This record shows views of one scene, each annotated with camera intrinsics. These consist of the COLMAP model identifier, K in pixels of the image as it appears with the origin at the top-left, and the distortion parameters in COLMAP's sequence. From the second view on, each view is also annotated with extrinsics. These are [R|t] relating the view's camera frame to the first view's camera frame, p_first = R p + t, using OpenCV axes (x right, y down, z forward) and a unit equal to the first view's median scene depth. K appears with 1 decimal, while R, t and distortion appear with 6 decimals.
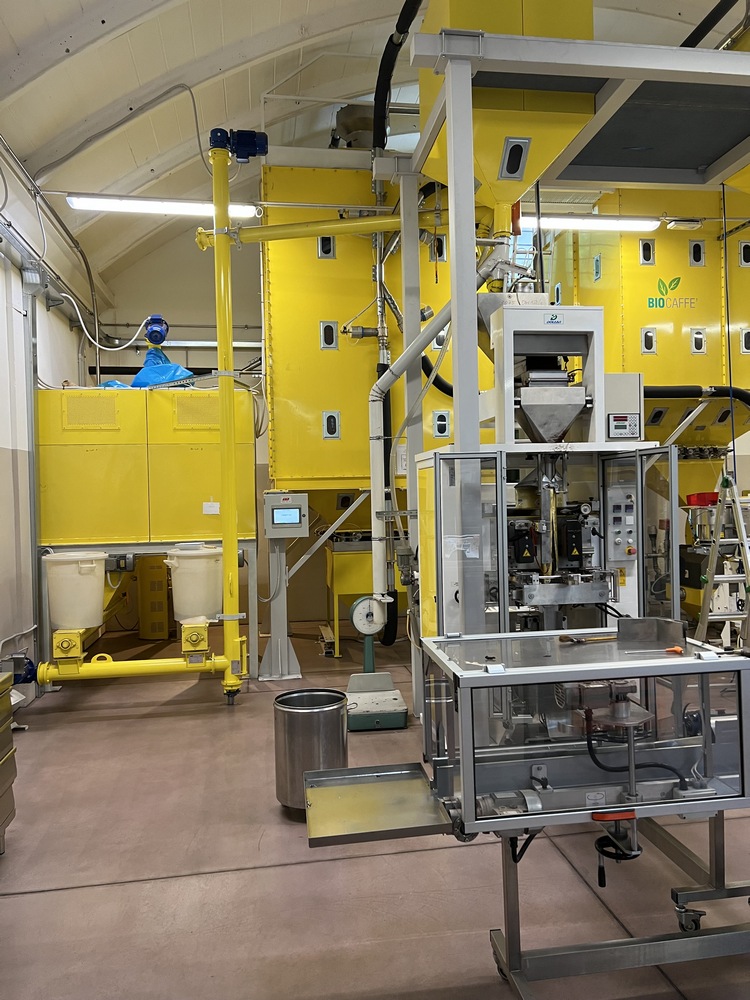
lens RADIAL K [[750.5, 0, 372.6], [0, 750.5, 503.3], [0, 0, 1]] dist [0.051184, -0.056387]
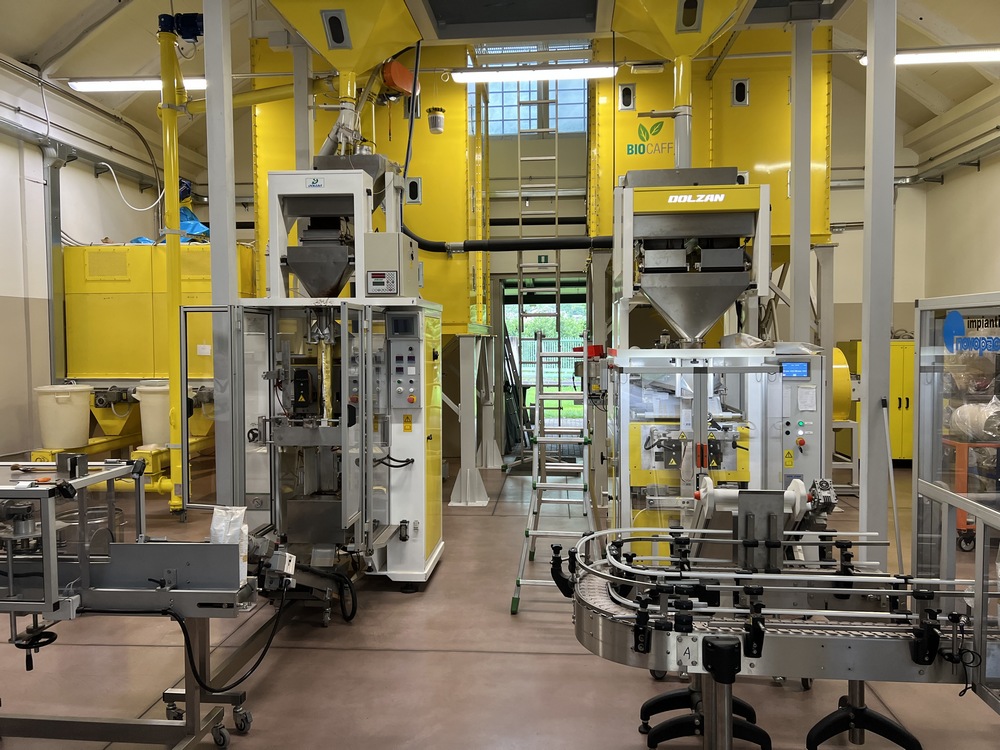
lens RADIAL K [[750.5, 0, 495.1], [0, 750.5, 367.9], [0, 0, 1]] dist [0.051184, -0.056387]
pose [[0.971097, 0.027160, -0.237136, 0.641363], [-0.019767, 0.999243, 0.033502, -0.017456], [0.237867, -0.027846, 0.970899, 0.004406]]
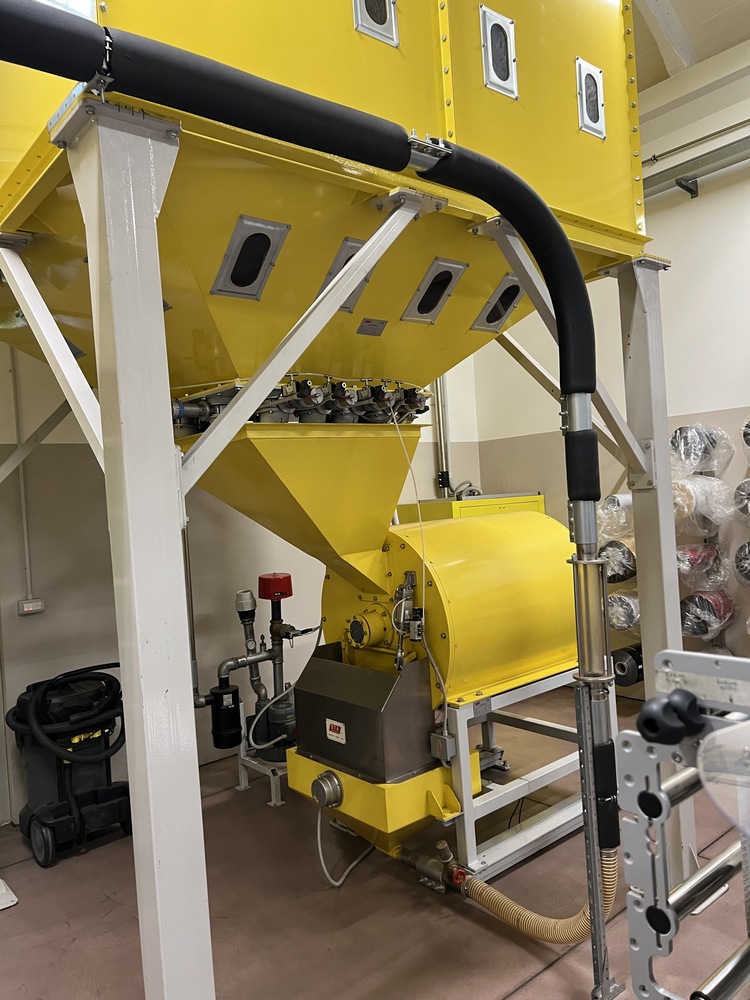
lens RADIAL K [[750.5, 0, 374.8], [0, 750.5, 502.4], [0, 0, 1]] dist [0.051184, -0.056387]
pose [[0.855105, -0.036572, 0.517163, 0.412529], [0.052278, 0.998507, -0.015829, -0.025662], [-0.515812, 0.040572, 0.855741, 1.144792]]
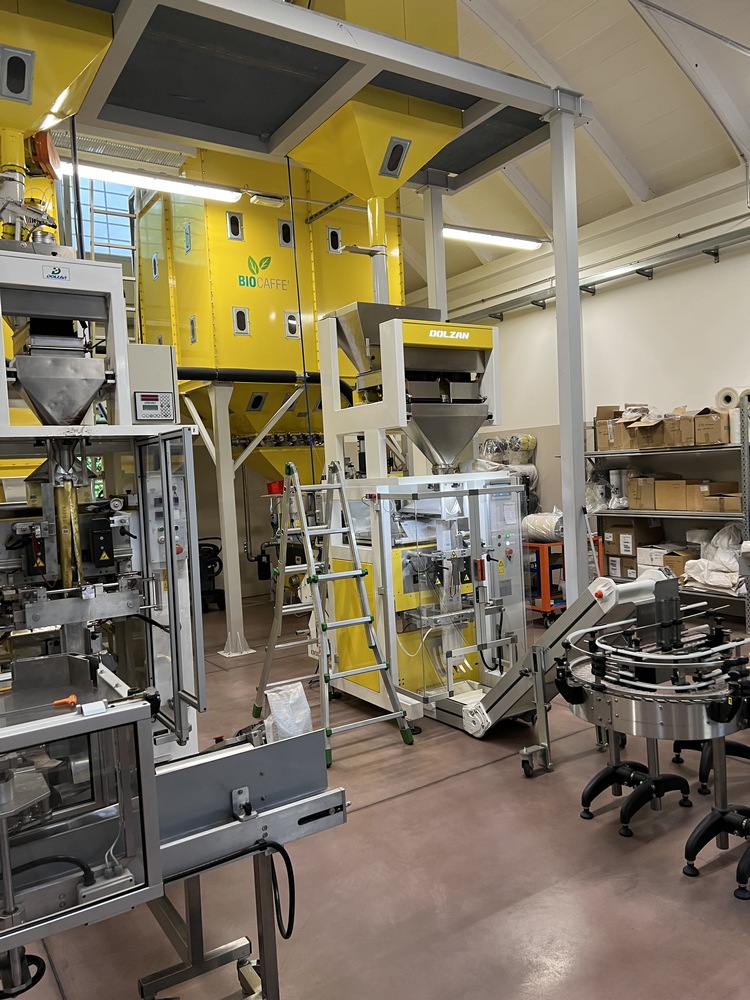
lens RADIAL K [[750.5, 0, 381.1], [0, 750.5, 503.3], [0, 0, 1]] dist [0.051184, -0.056387]
pose [[0.907862, -0.040947, 0.417264, 0.176269], [0.034520, 0.999141, 0.022942, -0.002507], [-0.417845, -0.006424, 0.908496, 0.094677]]
